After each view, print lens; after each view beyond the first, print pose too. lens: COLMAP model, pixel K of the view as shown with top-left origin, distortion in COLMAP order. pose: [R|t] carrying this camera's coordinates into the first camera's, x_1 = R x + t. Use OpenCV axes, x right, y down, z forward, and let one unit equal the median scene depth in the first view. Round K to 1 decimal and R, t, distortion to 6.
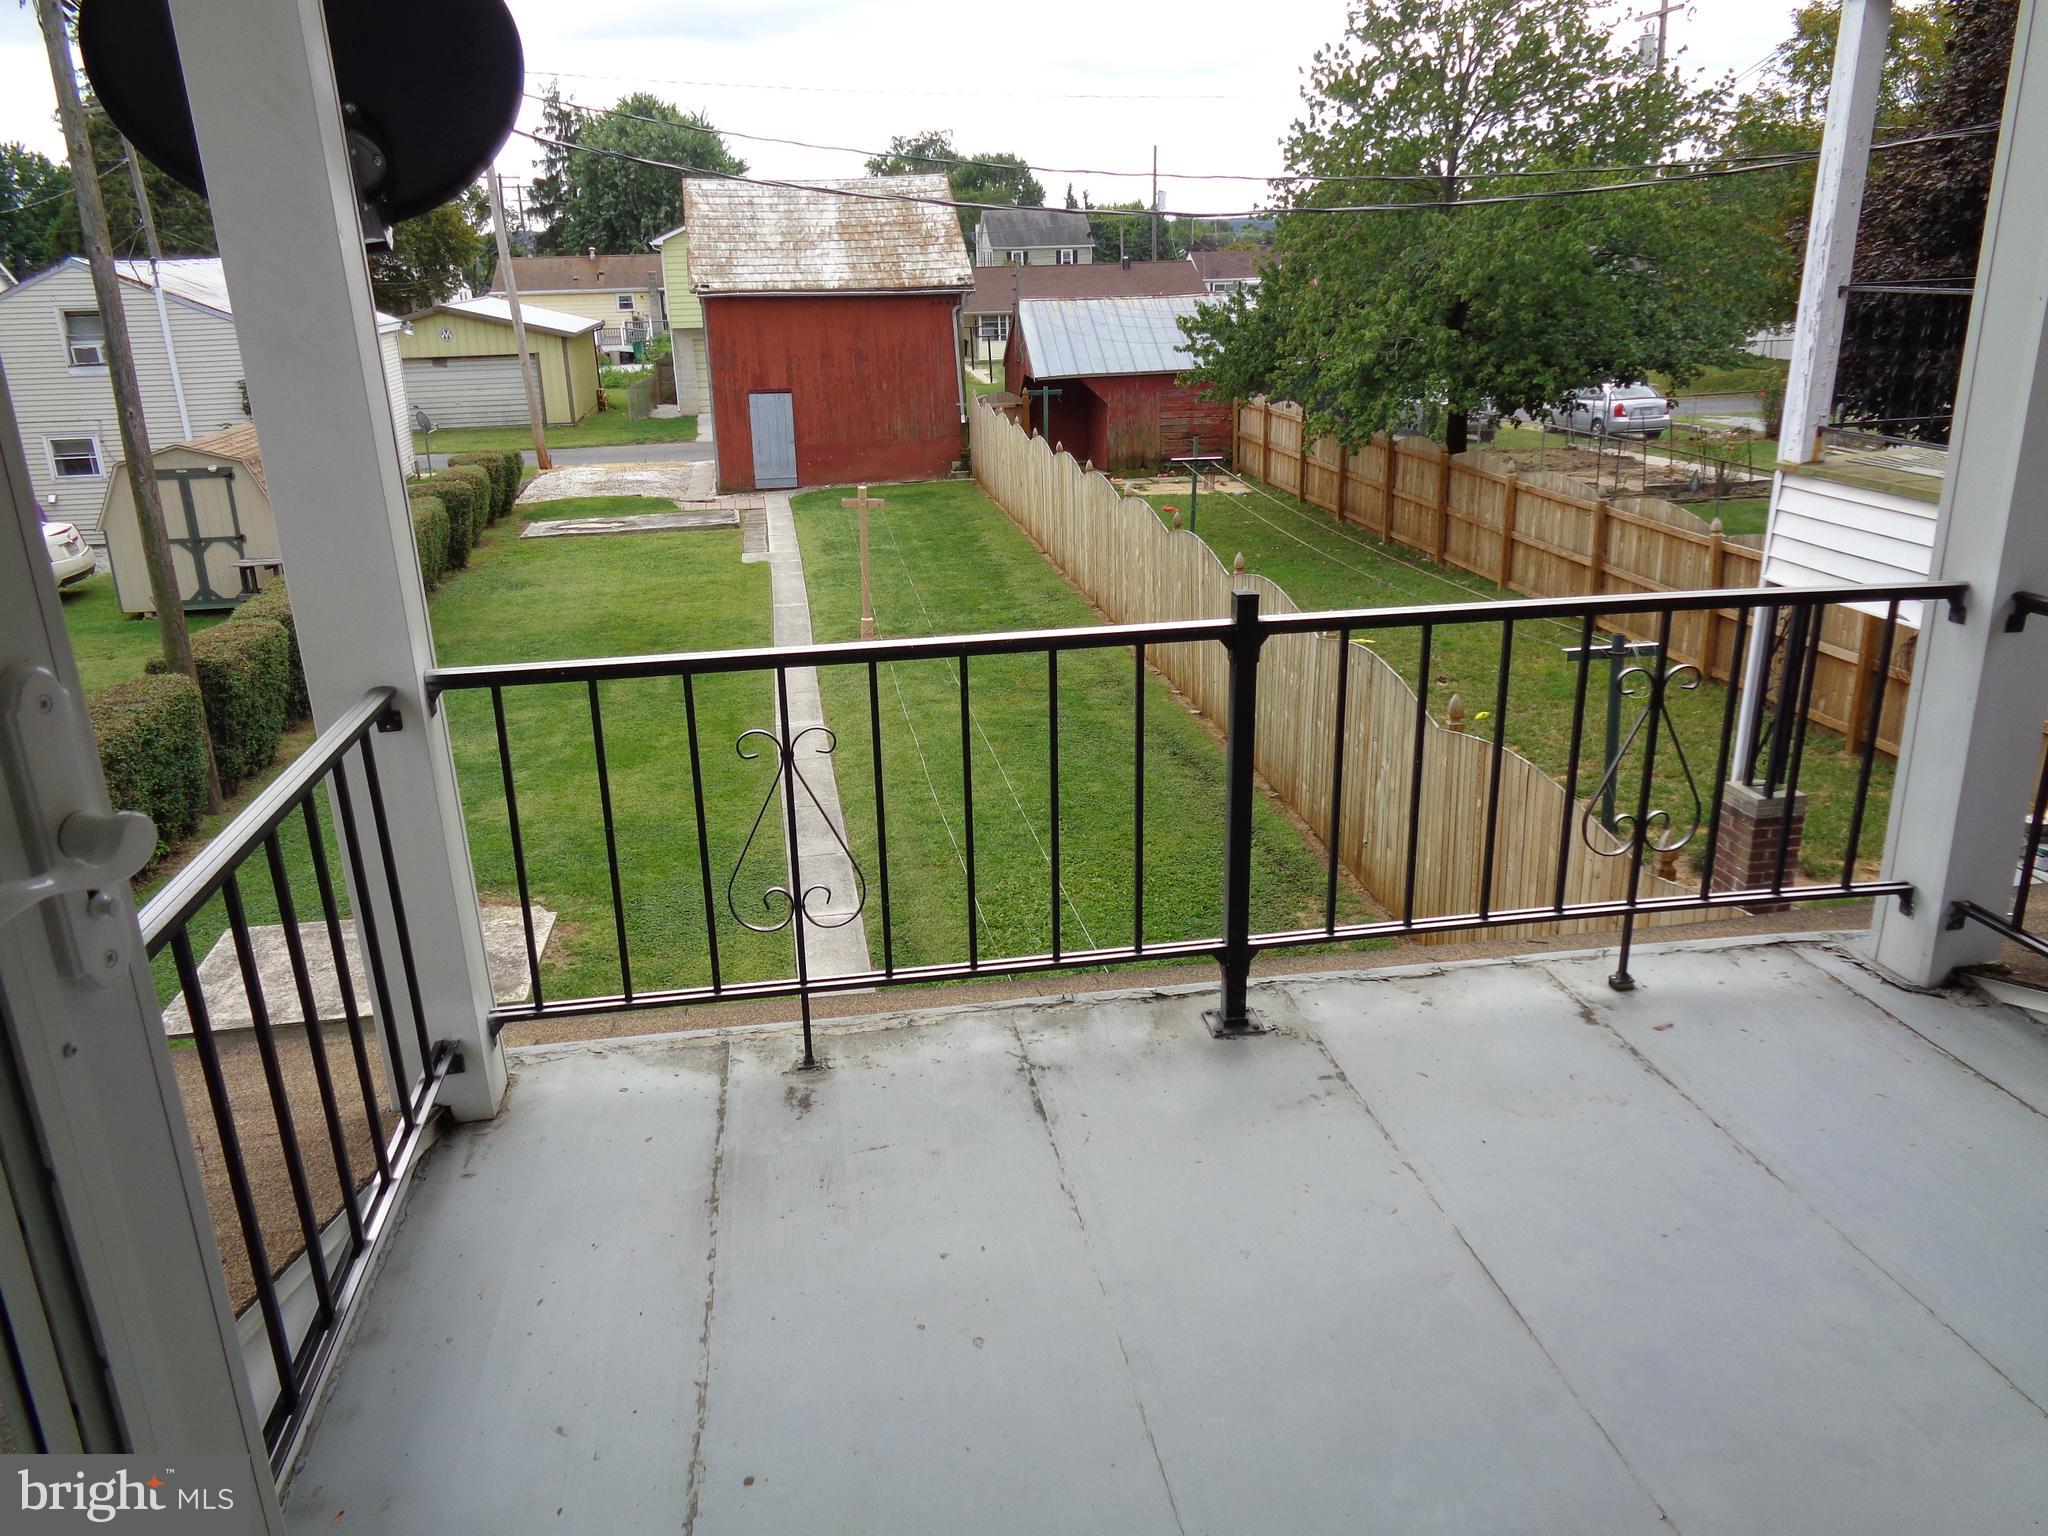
lens RADIAL K [[1503.5, 0, 1024.0], [0, 1503.5, 768.0], [0, 0, 1]] dist [-0.006546, -0.002255]
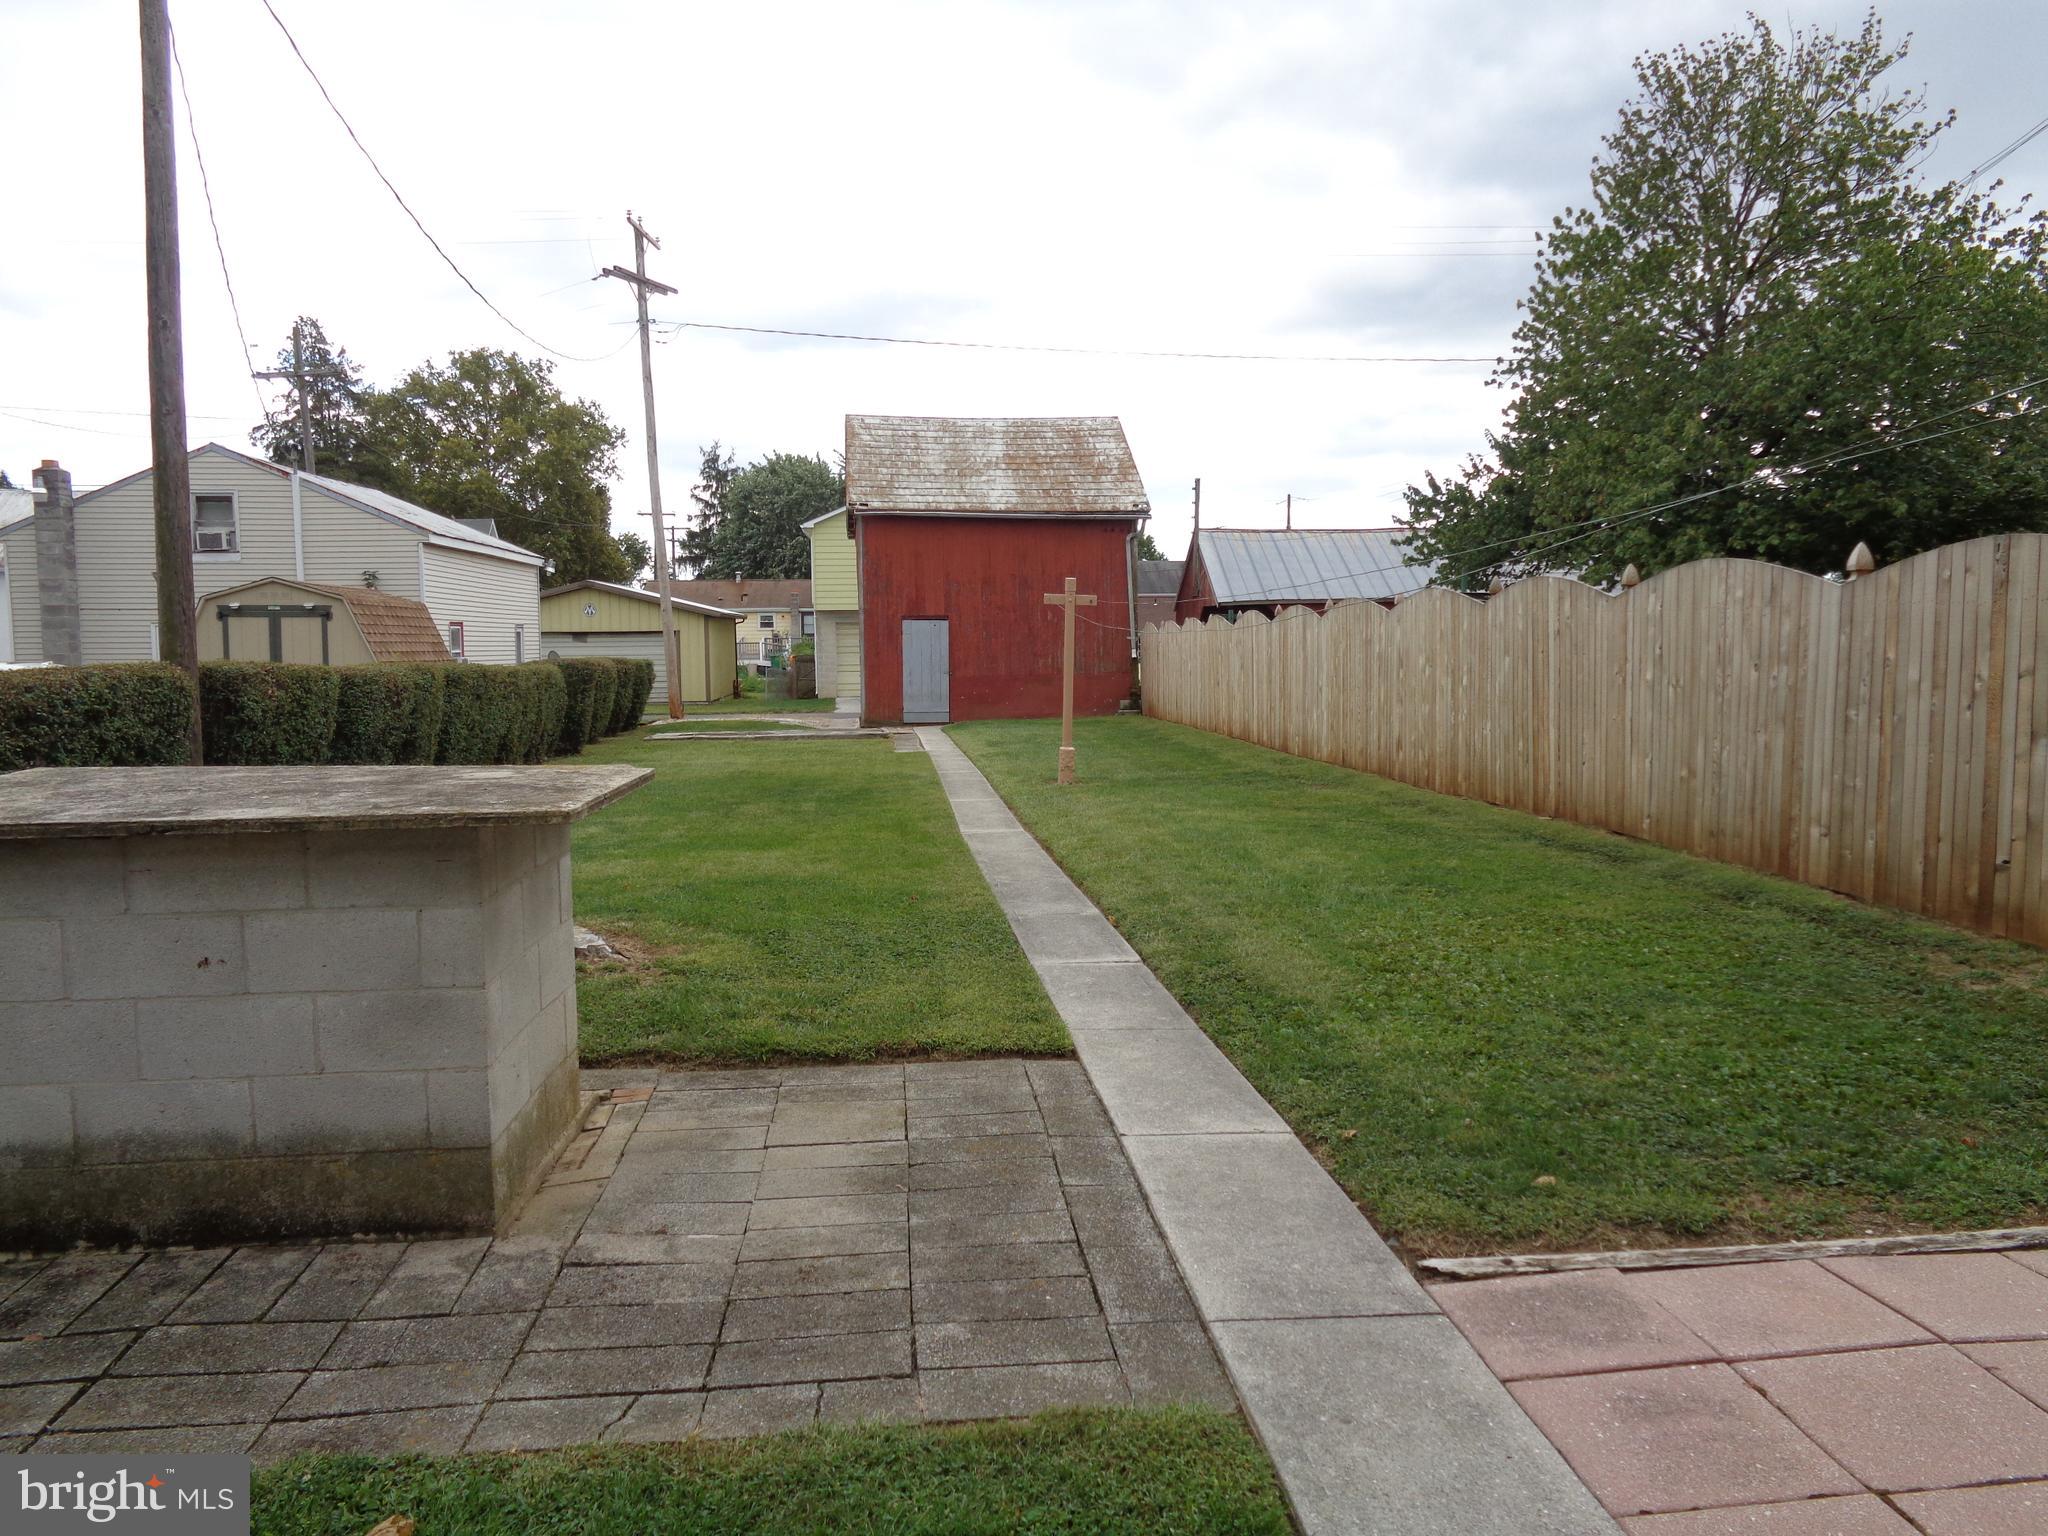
lens RADIAL K [[1503.5, 0, 1024.0], [0, 1503.5, 768.0], [0, 0, 1]] dist [-0.006546, -0.002255]
pose [[0.997115, 0.020144, -0.073182, -0.039316], [-0.037501, 0.968994, -0.244222, 0.059759], [0.065993, 0.246262, 0.966954, 0.135660]]
